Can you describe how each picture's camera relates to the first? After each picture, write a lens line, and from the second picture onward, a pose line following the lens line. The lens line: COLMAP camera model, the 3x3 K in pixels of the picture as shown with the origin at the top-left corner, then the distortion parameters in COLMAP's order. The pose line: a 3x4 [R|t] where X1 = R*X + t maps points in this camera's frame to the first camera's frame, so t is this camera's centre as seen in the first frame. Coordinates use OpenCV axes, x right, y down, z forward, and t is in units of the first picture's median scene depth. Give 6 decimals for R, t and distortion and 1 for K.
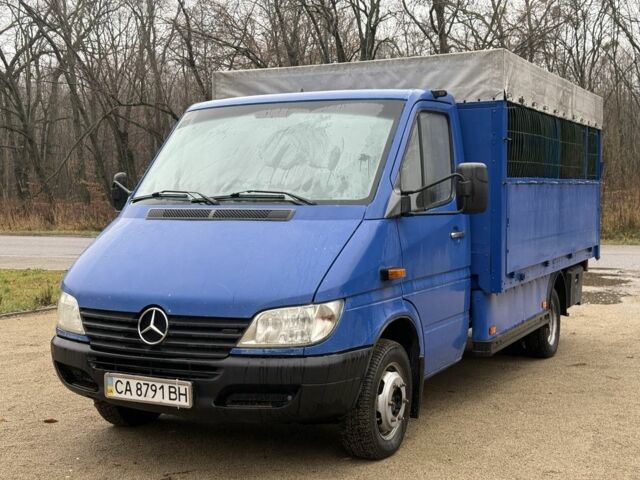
lens RADIAL K [[894.8, 0, 315.4], [0, 894.8, 242.0], [0, 0, 1]] dist [0.132808, 0.000000]
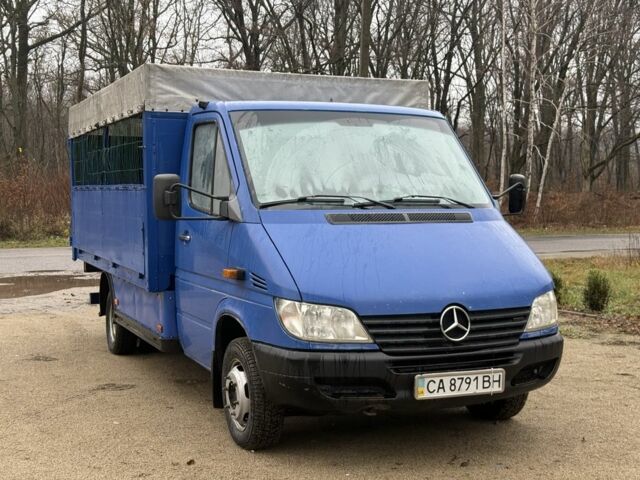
lens RADIAL K [[894.8, 0, 320.2], [0, 894.8, 241.9], [0, 0, 1]] dist [0.132808, 0.000000]
pose [[0.633409, -0.035324, 0.773010, -0.997289], [0.039265, 0.999138, 0.013483, -0.020882], [-0.772820, 0.021812, 0.634250, 0.410460]]
